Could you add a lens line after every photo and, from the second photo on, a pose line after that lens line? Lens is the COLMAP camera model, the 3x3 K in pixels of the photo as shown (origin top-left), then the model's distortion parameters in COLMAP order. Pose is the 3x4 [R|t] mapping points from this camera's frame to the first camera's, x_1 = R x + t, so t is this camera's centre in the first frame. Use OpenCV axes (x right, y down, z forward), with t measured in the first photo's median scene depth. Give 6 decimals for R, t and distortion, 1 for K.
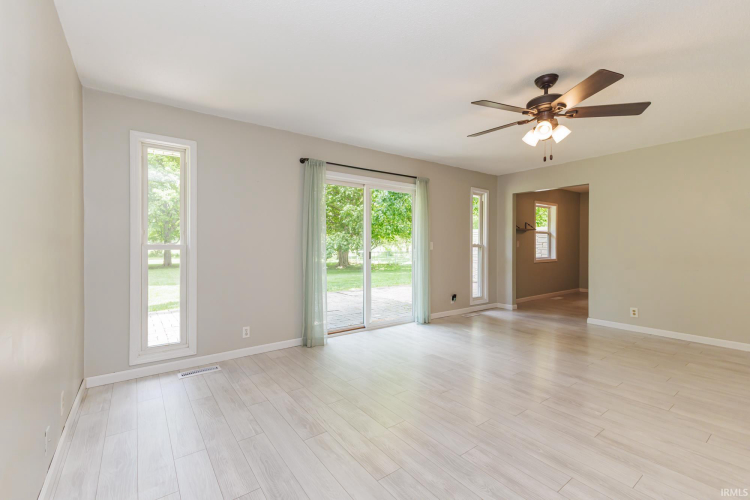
lens RADIAL K [[324.5, 0, 377.4], [0, 324.5, 248.1], [0, 0, 1]] dist [0.006856, -0.000220]
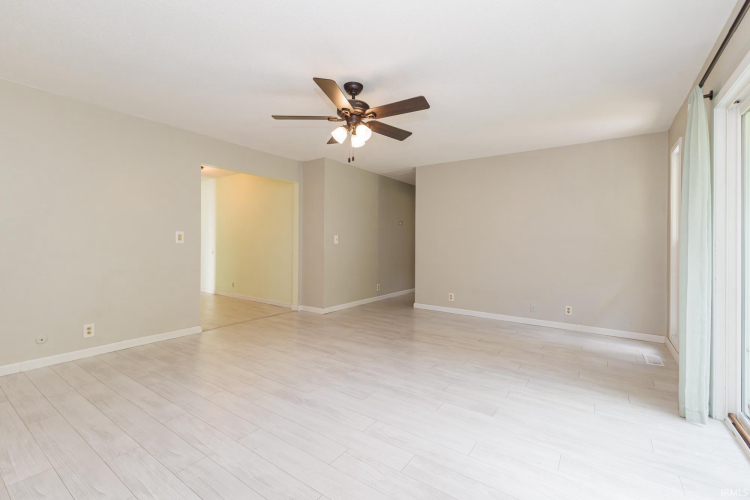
lens RADIAL K [[328.5, 0, 374.4], [0, 328.5, 253.4], [0, 0, 1]] dist [0.007761, -0.000275]
pose [[-0.949116, -0.002085, -0.314919, 0.517409], [-0.016290, 0.998964, 0.042480, -0.001859], [0.314505, 0.045449, -0.948167, 1.342919]]
